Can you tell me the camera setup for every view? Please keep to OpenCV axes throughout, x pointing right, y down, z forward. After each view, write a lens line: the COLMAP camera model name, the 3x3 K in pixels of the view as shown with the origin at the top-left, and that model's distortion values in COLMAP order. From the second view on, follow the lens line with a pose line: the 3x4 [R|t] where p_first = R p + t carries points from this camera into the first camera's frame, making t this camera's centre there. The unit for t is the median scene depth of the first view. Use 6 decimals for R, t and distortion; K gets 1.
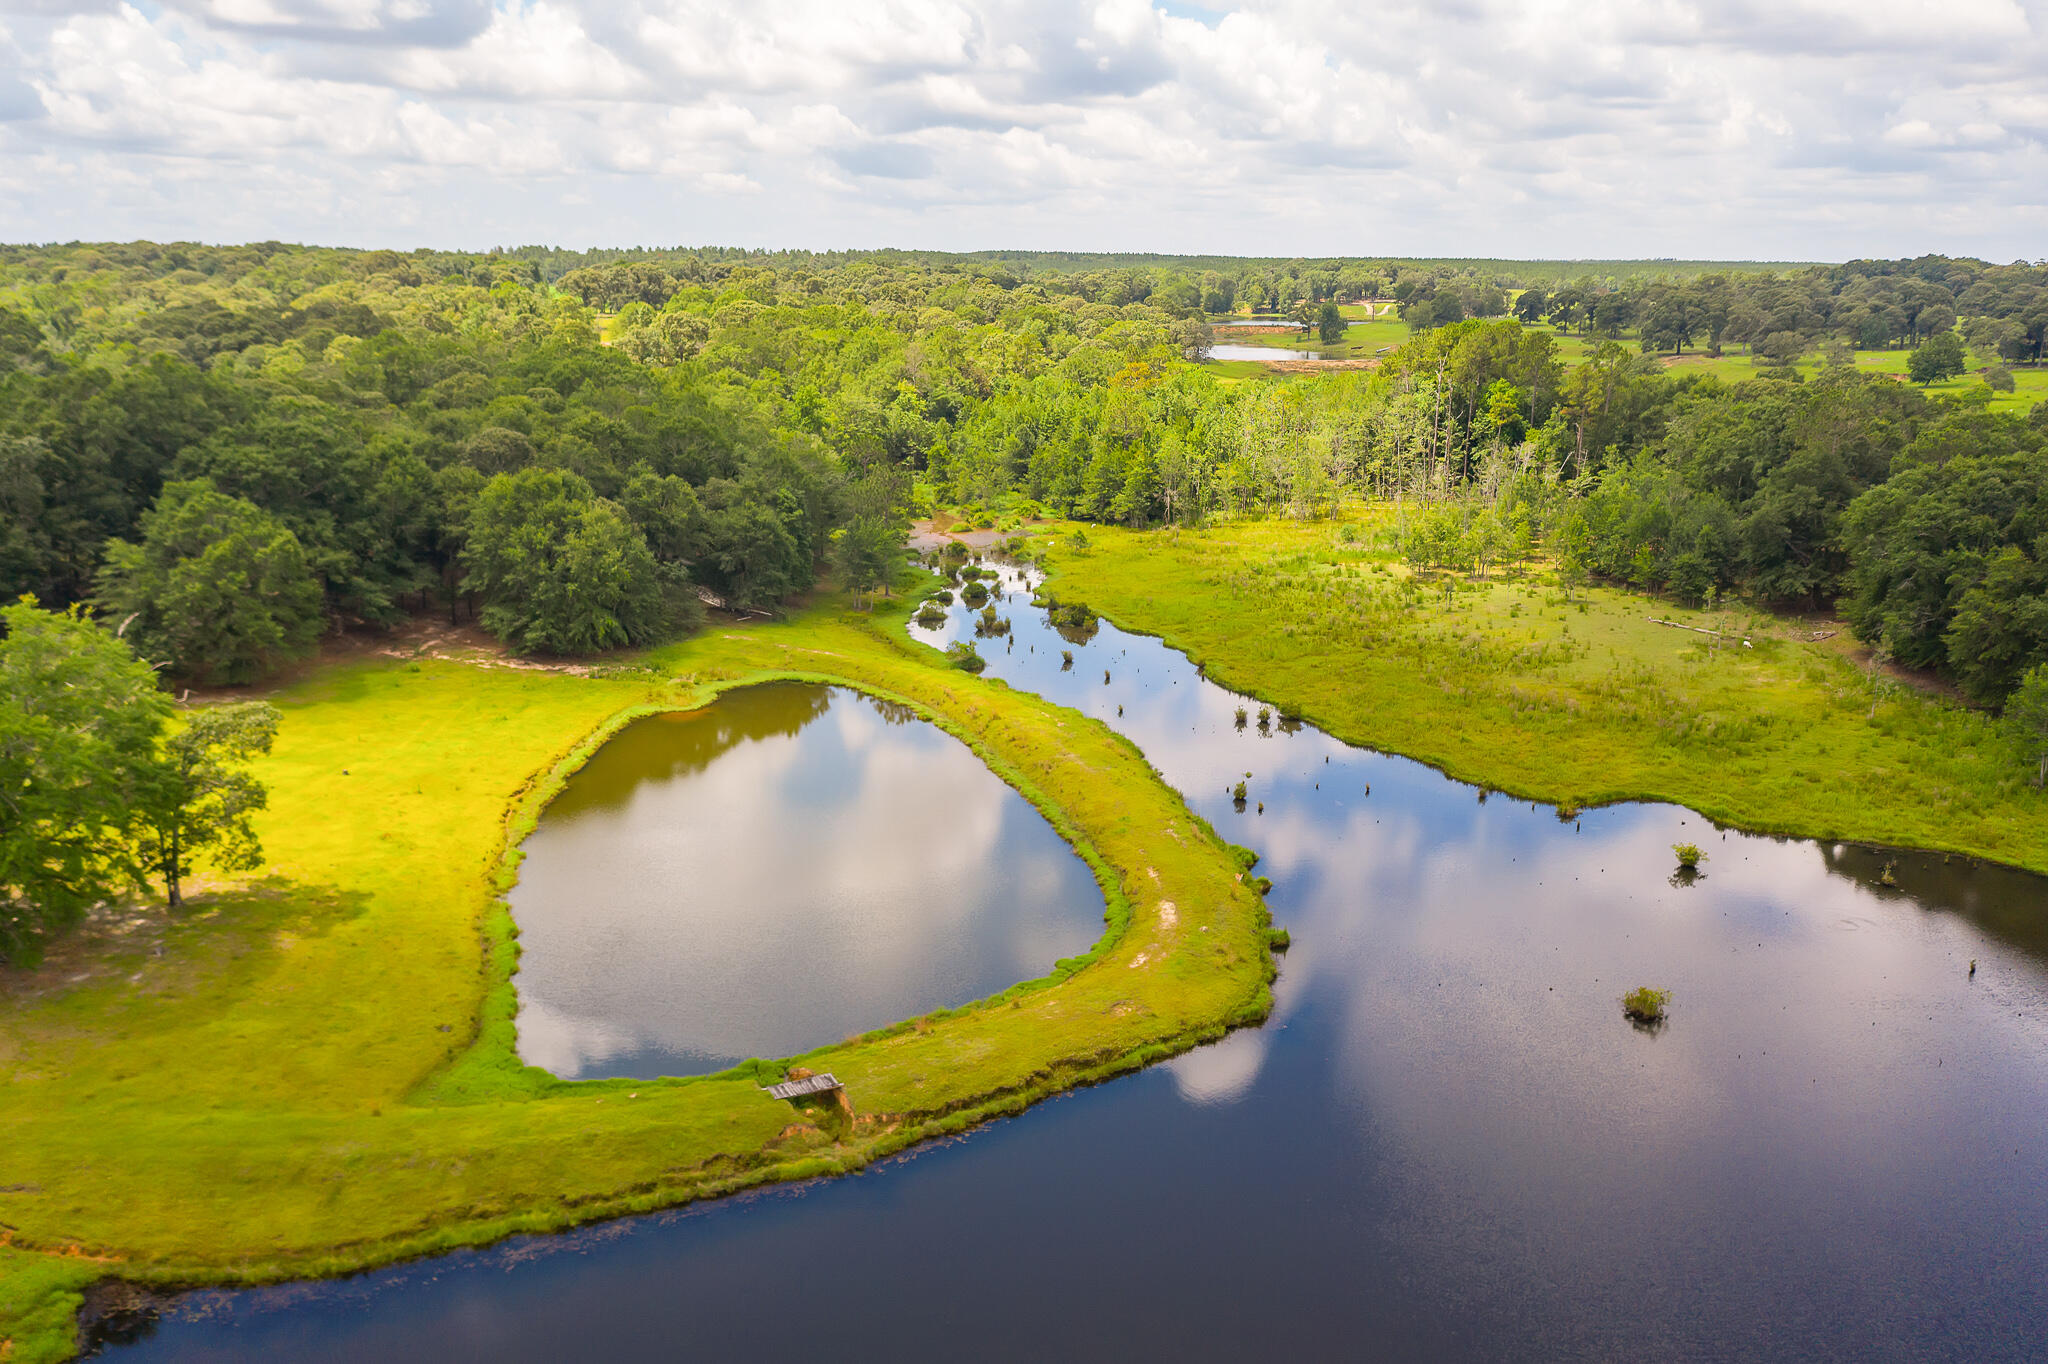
lens RADIAL K [[1659.5, 0, 1024.0], [0, 1659.5, 682.0], [0, 0, 1]] dist [-0.005439, 0.013017]
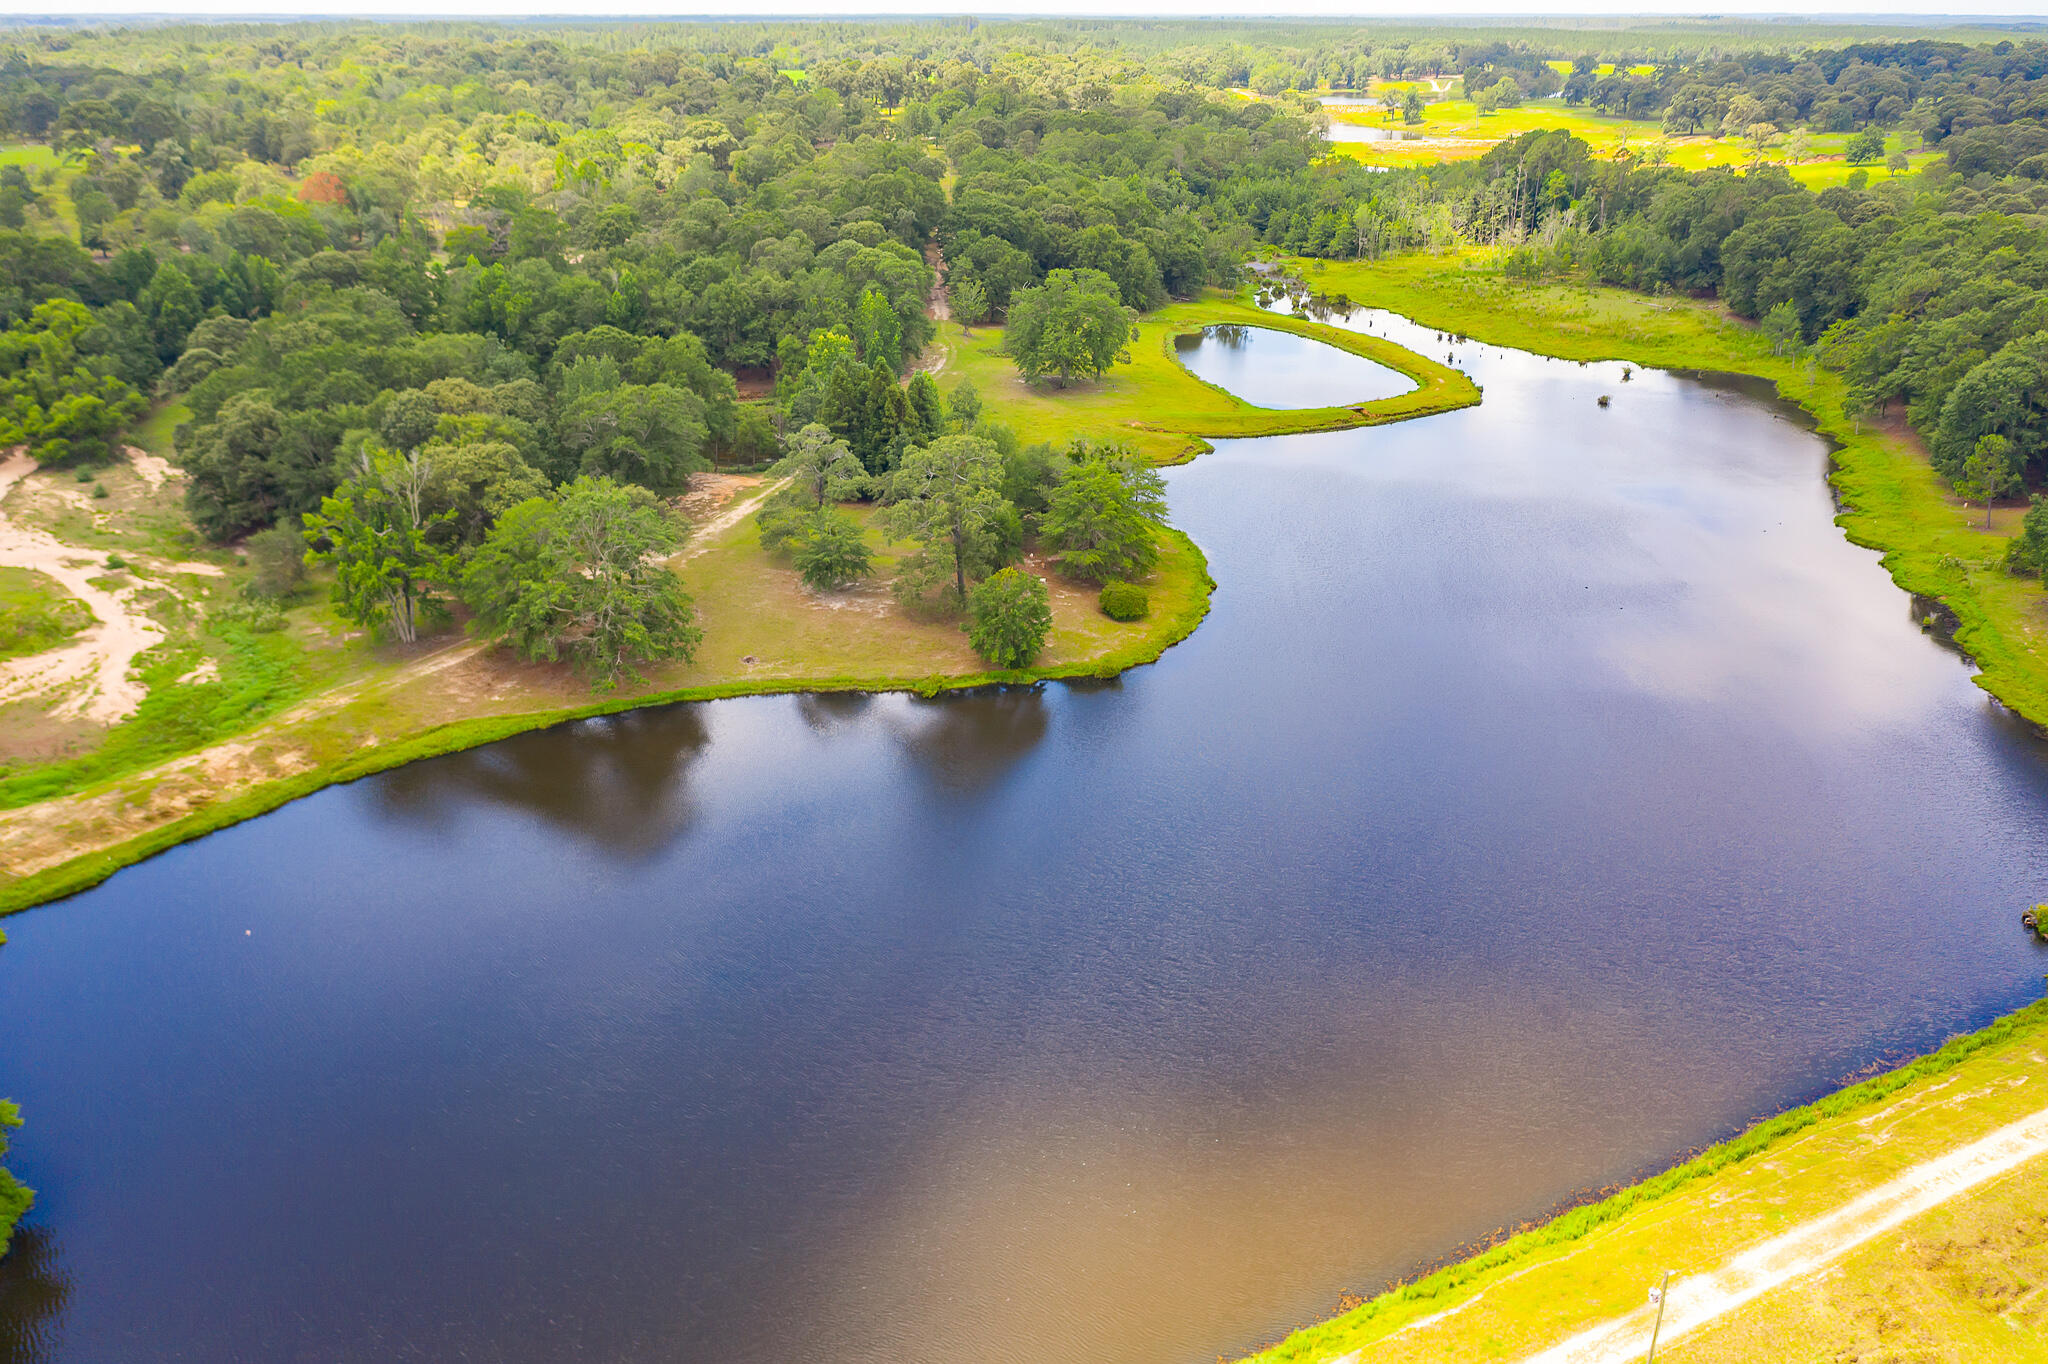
lens RADIAL K [[1659.5, 0, 1024.0], [0, 1659.5, 682.0], [0, 0, 1]] dist [-0.005439, 0.013017]
pose [[0.999911, 0.000707, -0.013298, -0.233722], [0.001114, 0.990652, 0.136410, 0.103193], [0.013271, -0.136413, 0.990563, -0.755390]]
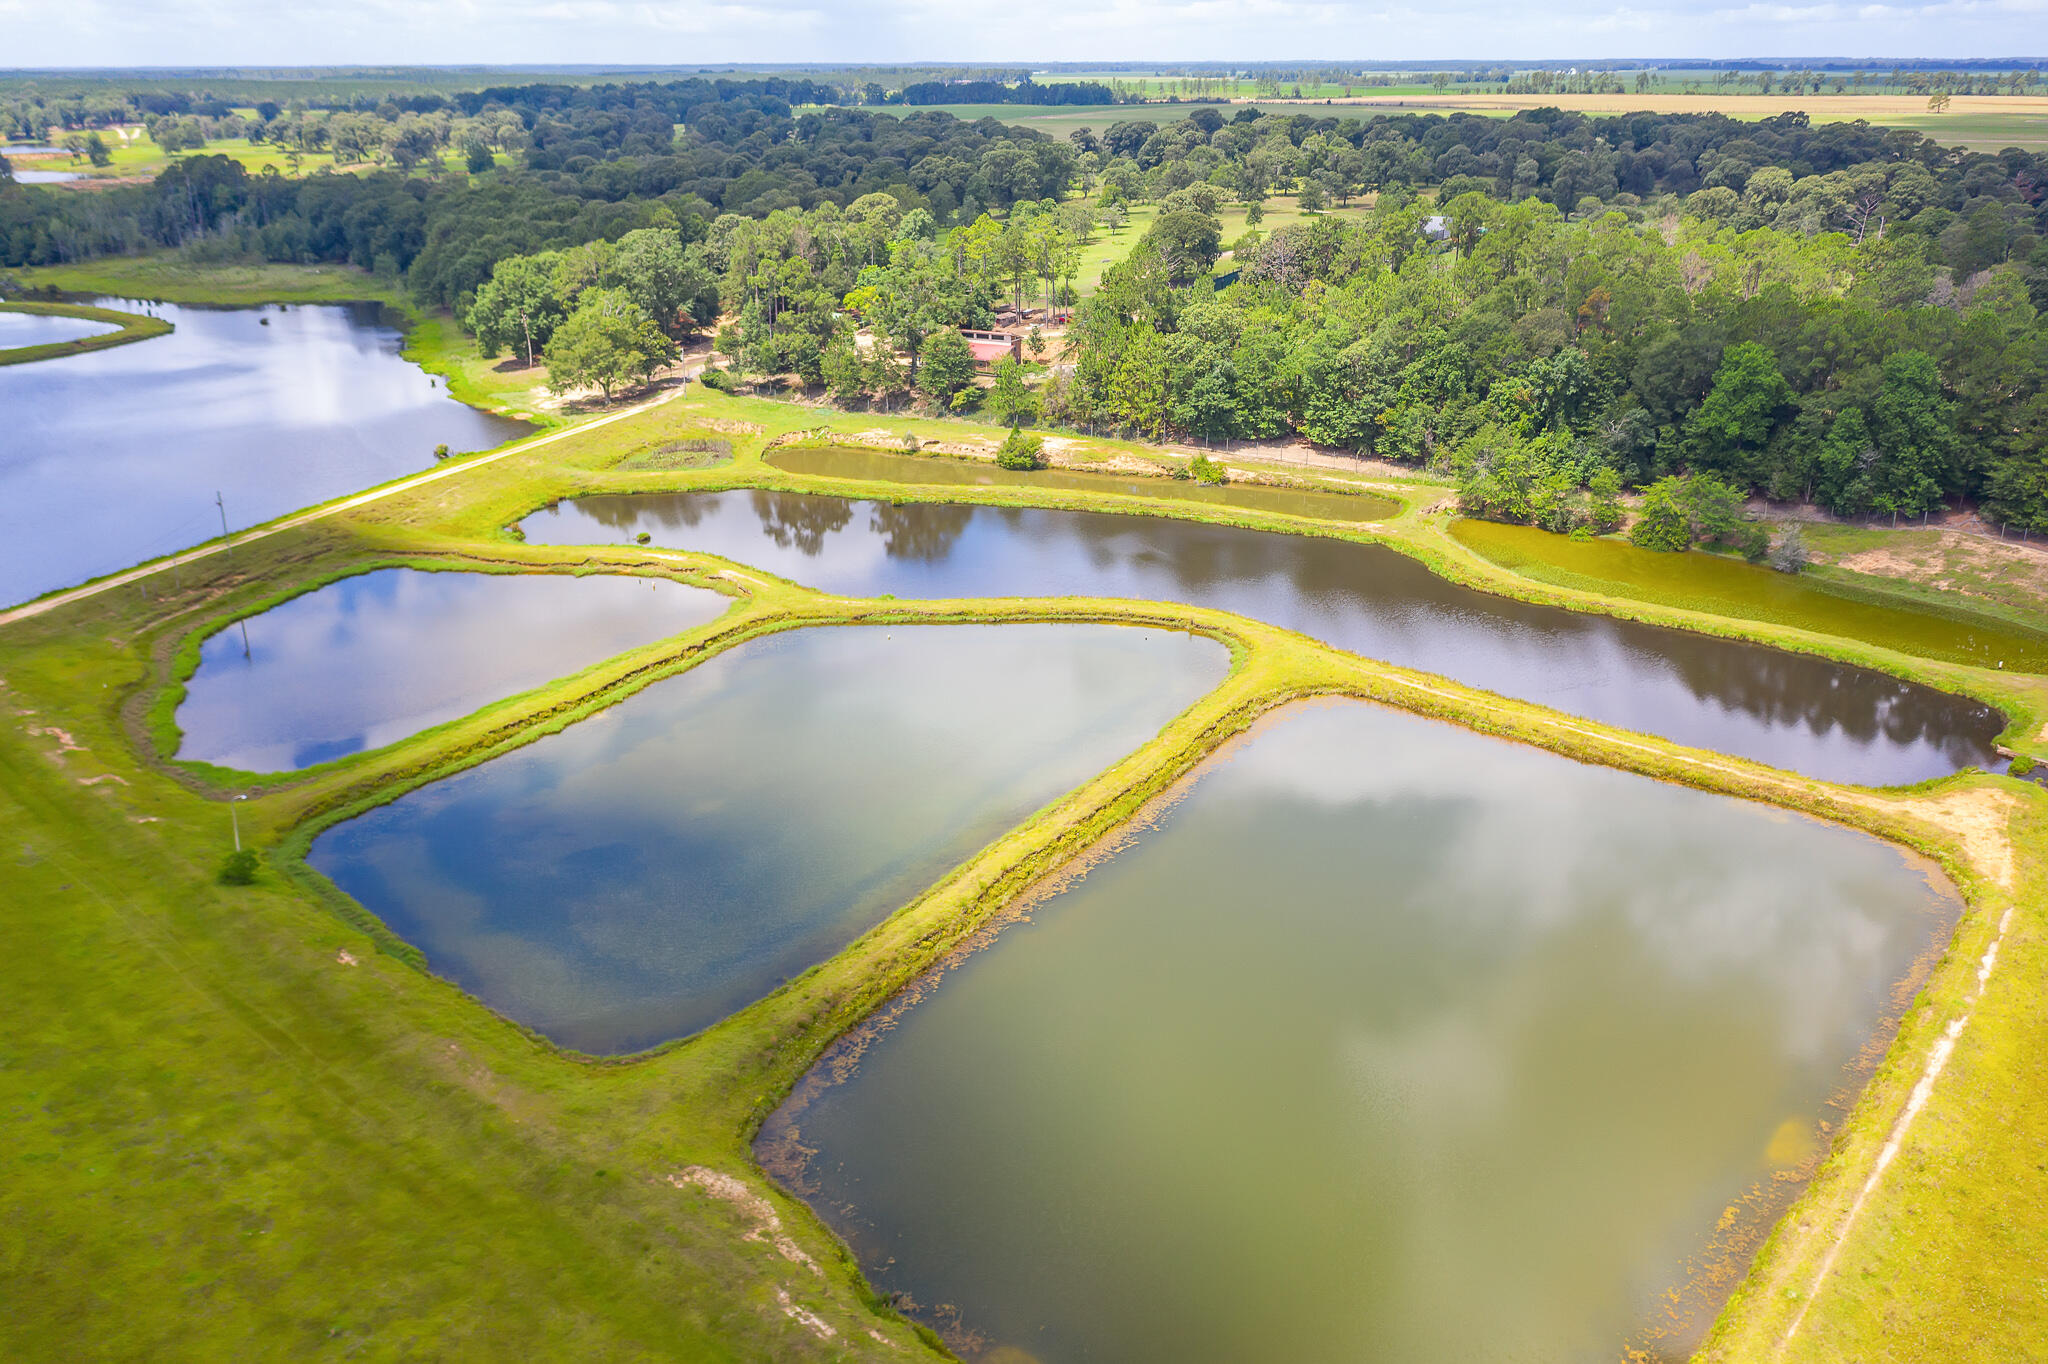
lens RADIAL K [[1659.5, 0, 1024.0], [0, 1659.5, 682.0], [0, 0, 1]] dist [-0.005439, 0.013017]
pose [[0.774740, -0.231898, 0.588218, -0.317874], [0.165173, 0.972238, 0.165744, 0.261829], [-0.610324, -0.031250, 0.791535, -1.358146]]
